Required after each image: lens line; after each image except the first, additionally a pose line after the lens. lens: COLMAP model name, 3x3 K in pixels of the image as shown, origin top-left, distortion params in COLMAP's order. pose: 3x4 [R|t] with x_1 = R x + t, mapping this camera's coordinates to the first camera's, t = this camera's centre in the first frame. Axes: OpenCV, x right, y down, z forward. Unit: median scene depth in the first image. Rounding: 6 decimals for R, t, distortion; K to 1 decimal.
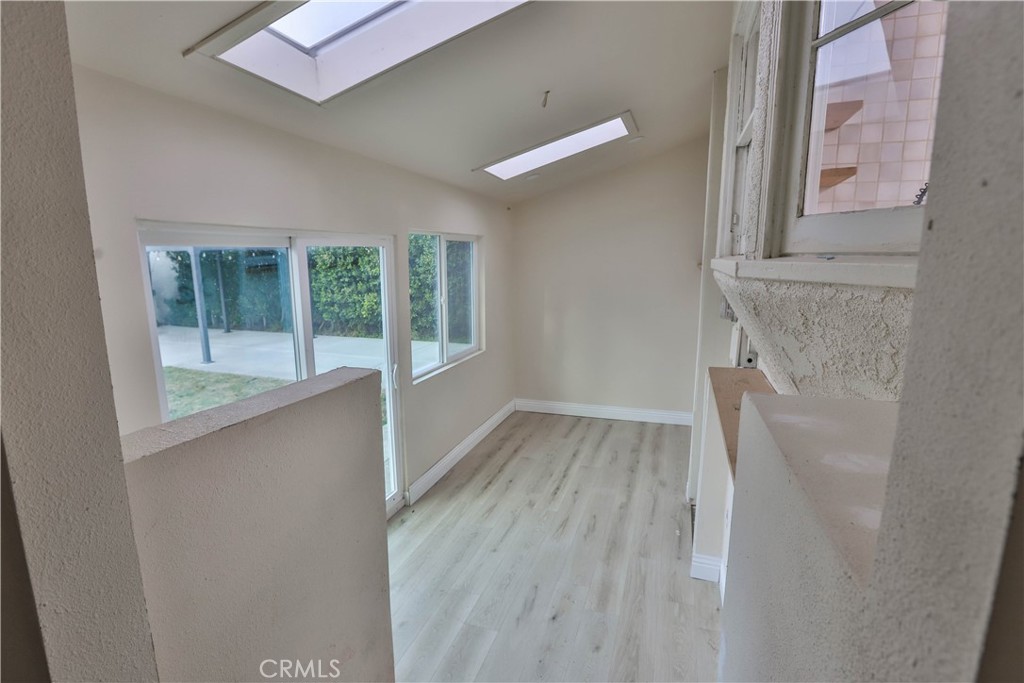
lens RADIAL K [[493.0, 0, 512.0], [0, 493.0, 341.5], [0, 0, 1]] dist [-0.052204, 0.019494]
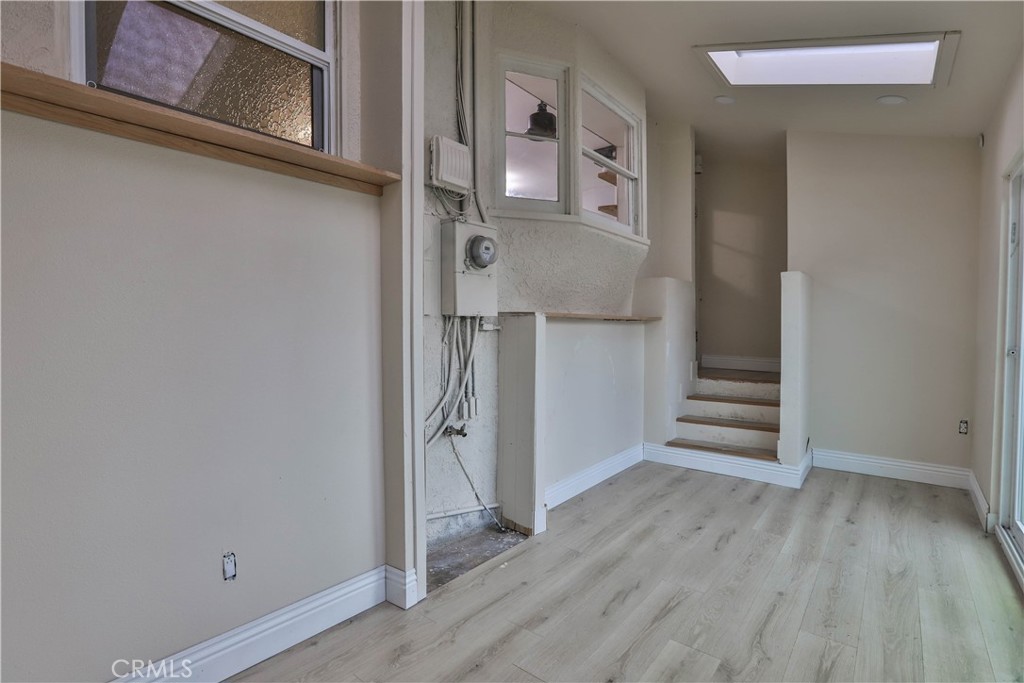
lens RADIAL K [[493.0, 0, 512.0], [0, 493.0, 341.5], [0, 0, 1]] dist [-0.052204, 0.019494]
pose [[-0.939295, -0.004781, 0.343077, 0.068482], [0.063283, 0.980335, 0.186920, -0.053359], [-0.337224, 0.197284, -0.920521, 1.299046]]
